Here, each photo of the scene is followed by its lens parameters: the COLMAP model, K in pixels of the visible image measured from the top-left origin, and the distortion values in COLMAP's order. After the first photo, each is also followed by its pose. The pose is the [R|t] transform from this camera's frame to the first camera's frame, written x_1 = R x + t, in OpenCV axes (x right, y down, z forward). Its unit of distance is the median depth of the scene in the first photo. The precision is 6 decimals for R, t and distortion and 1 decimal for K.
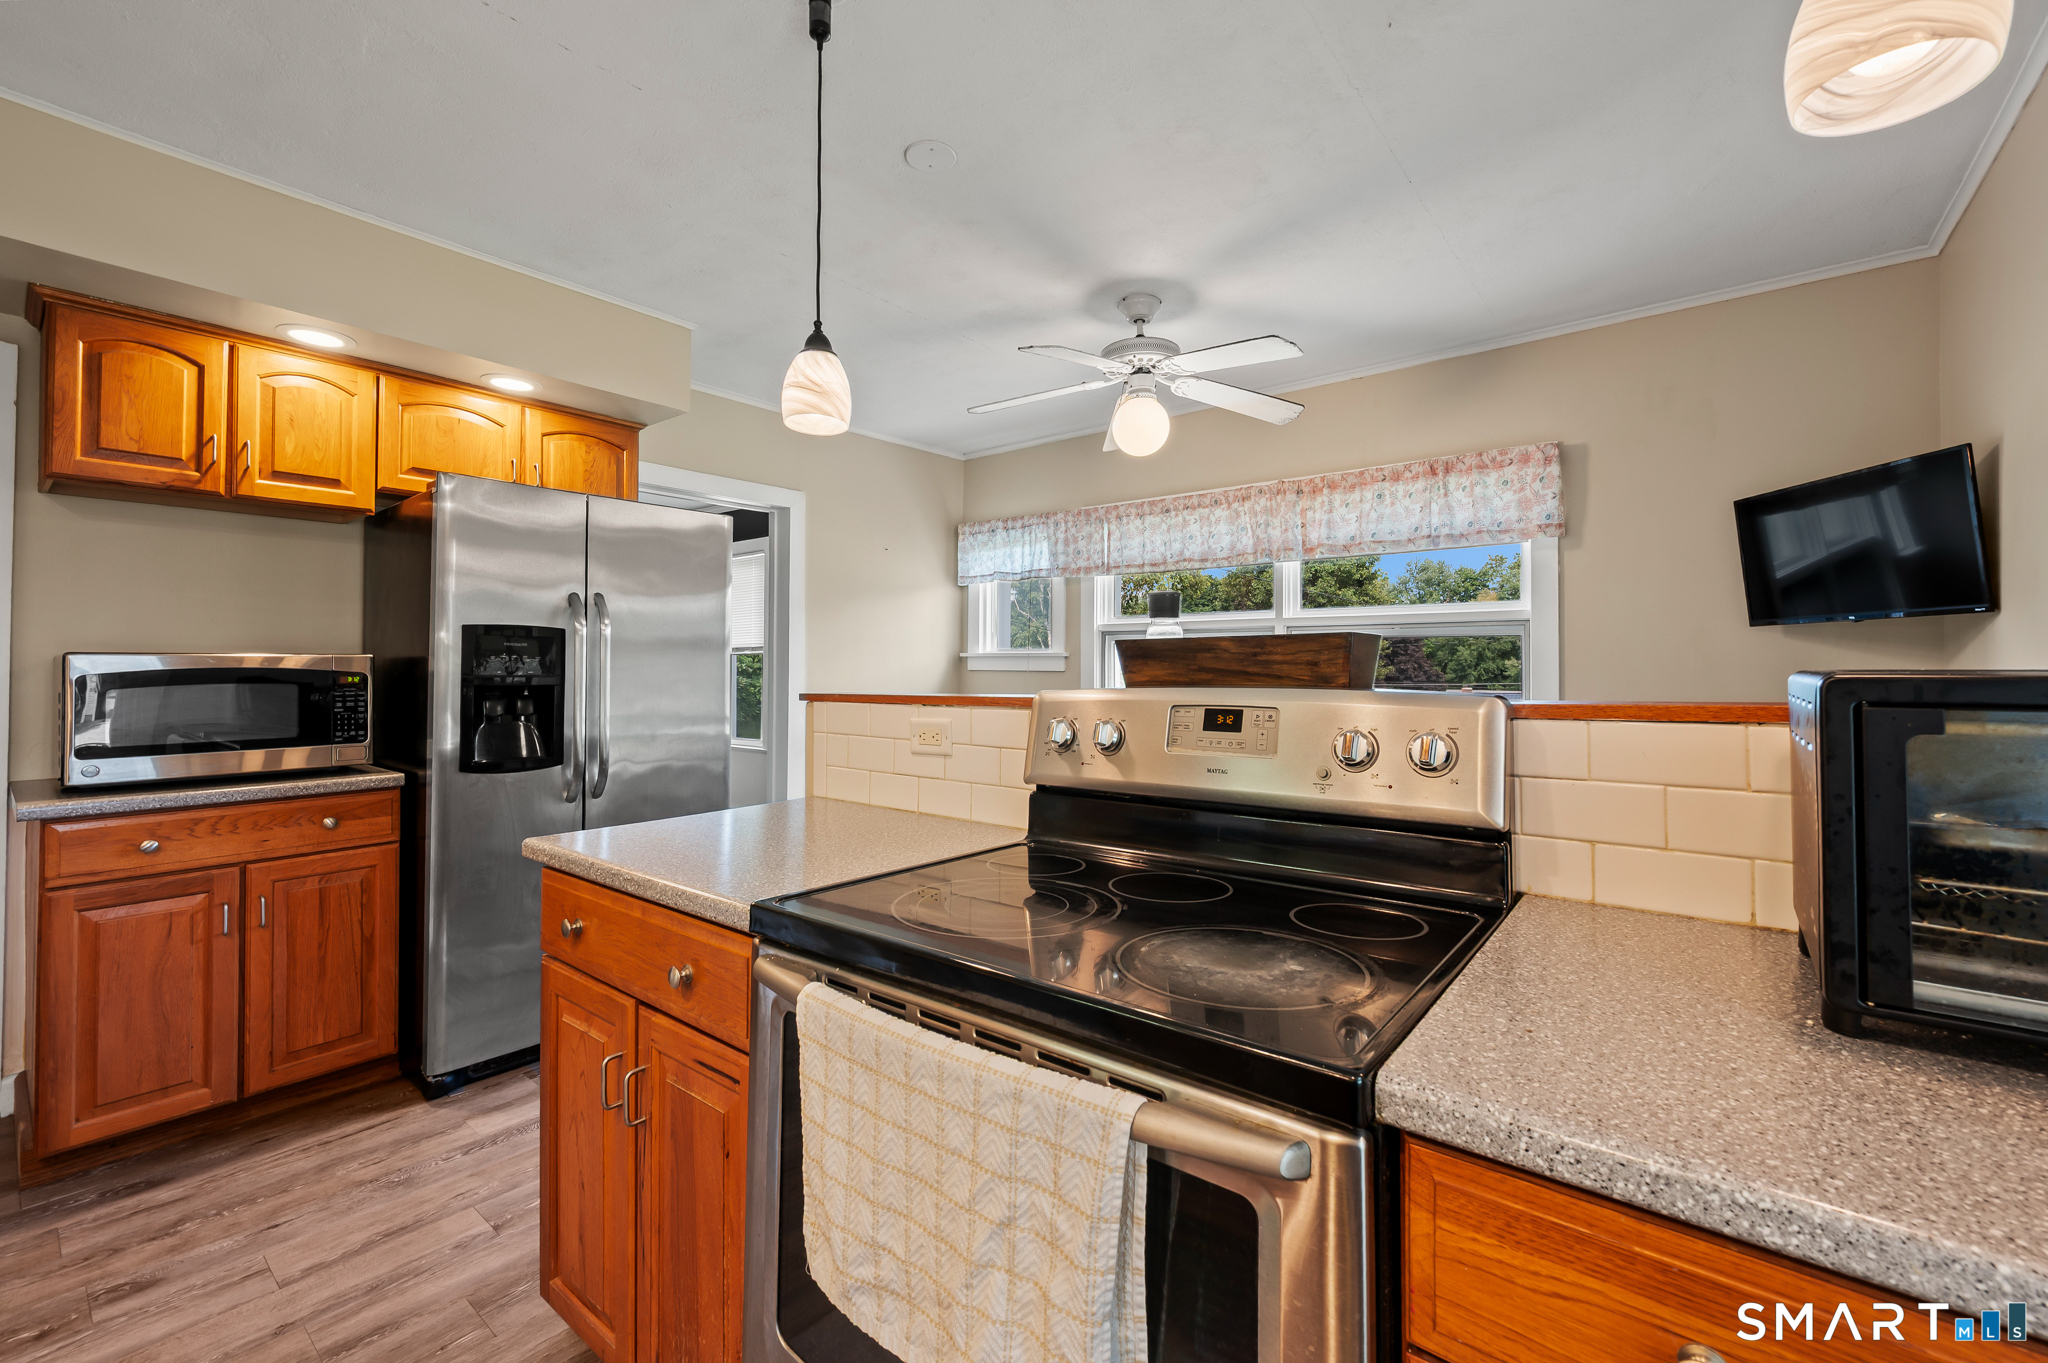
lens RADIAL K [[844.2, 0, 1062.3], [0, 844.2, 655.2], [0, 0, 1]] dist [-0.001733, 0.000706]
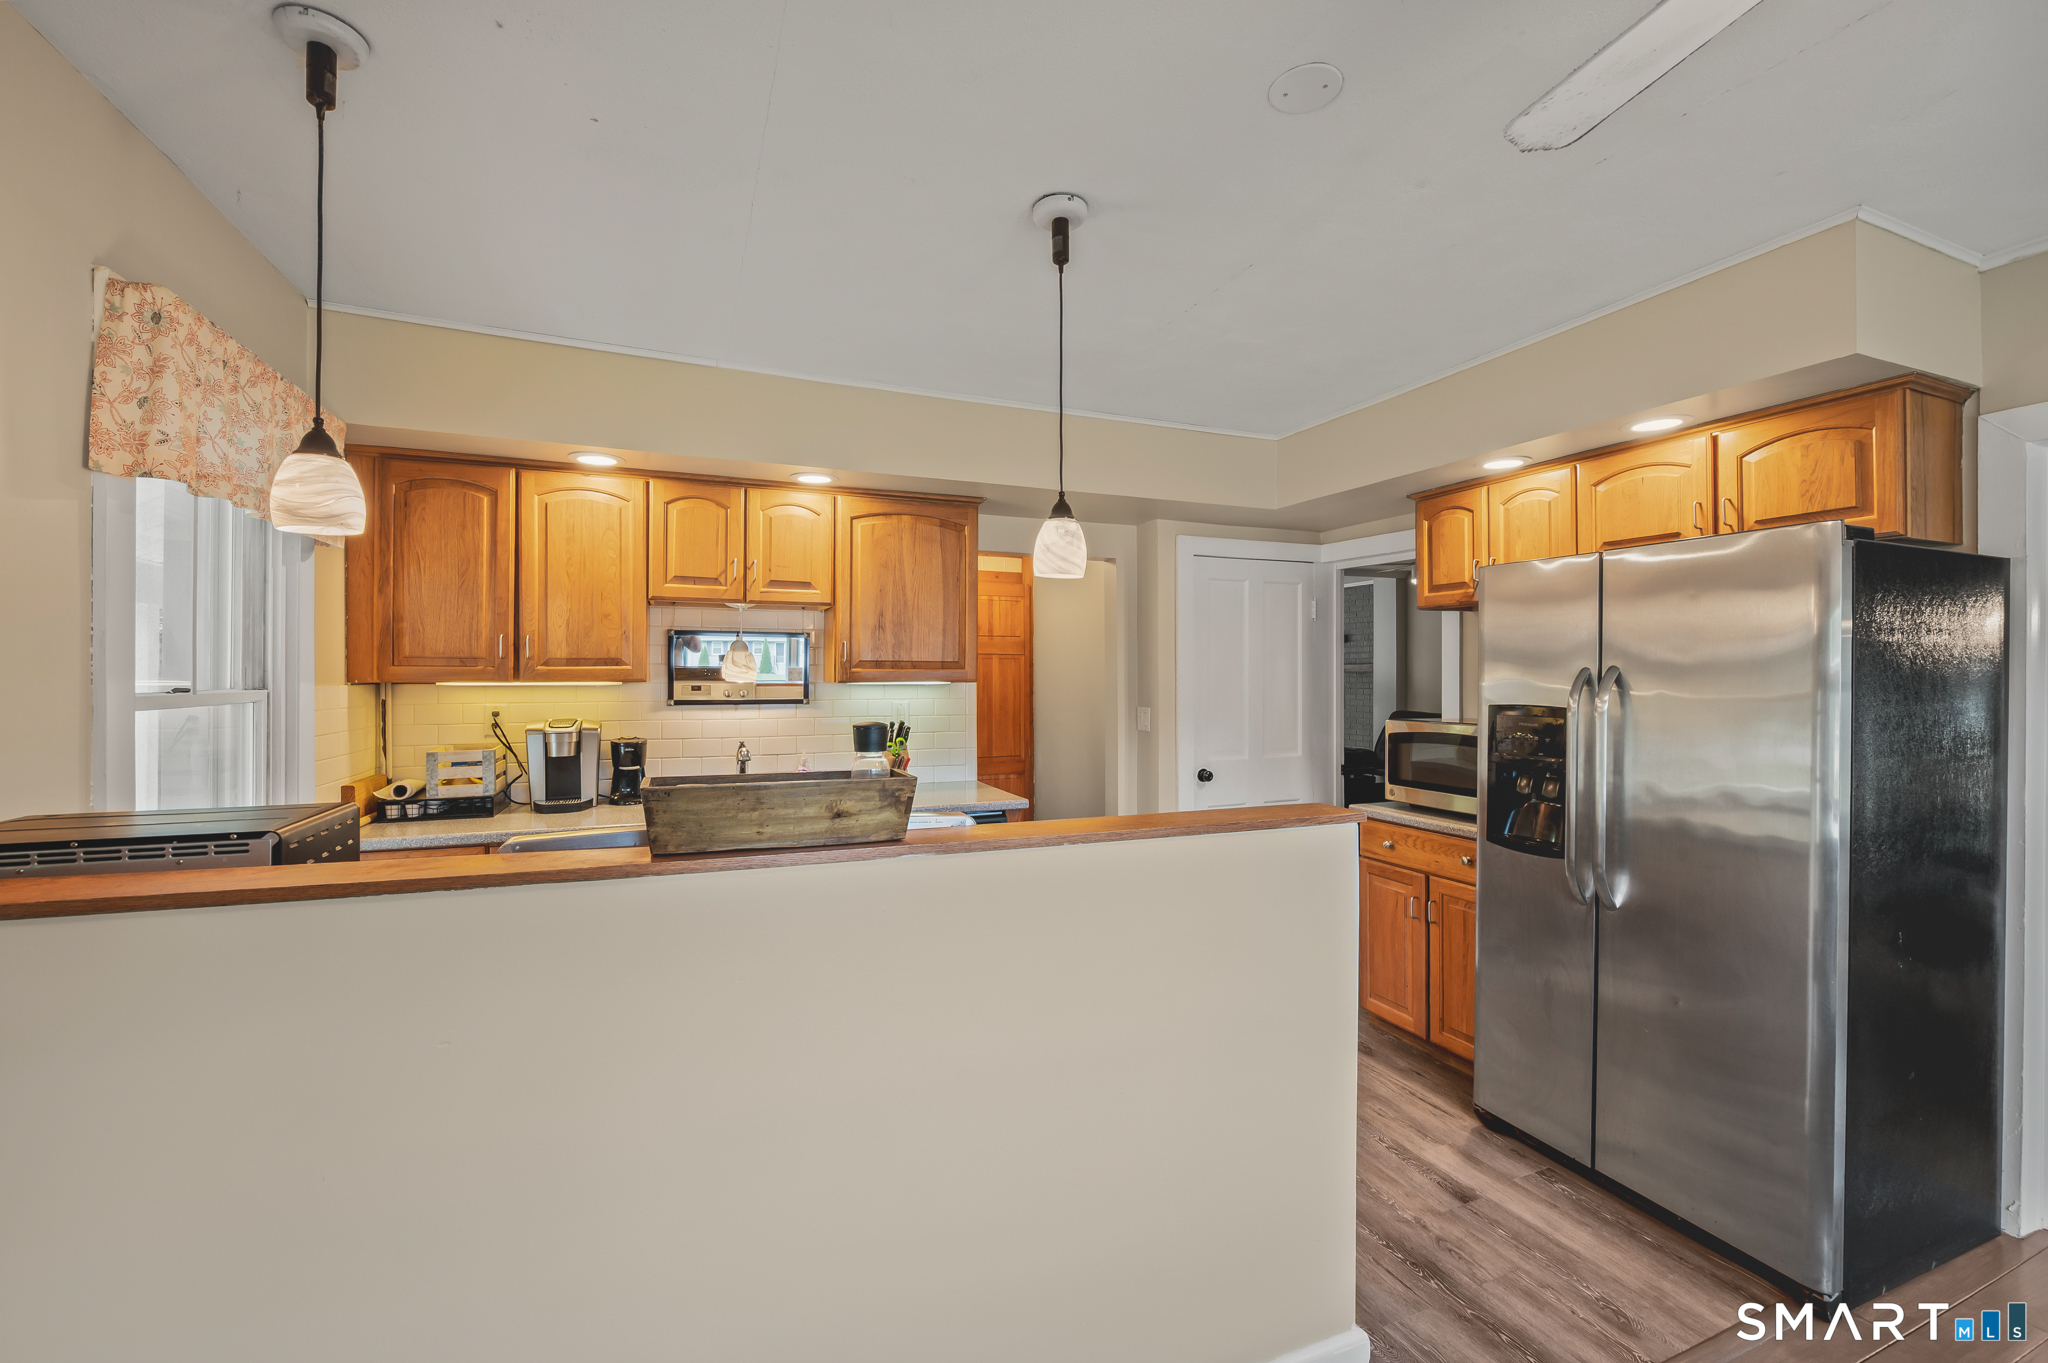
lens RADIAL K [[844.2, 0, 1012.6], [0, 844.2, 669.5], [0, 0, 1]] dist [-0.001733, 0.000706]
pose [[-0.514853, -0.003022, -0.857273, 0.374885], [0.018183, 0.999730, -0.014444, -0.053975], [0.857086, -0.023025, -0.514659, 0.724393]]
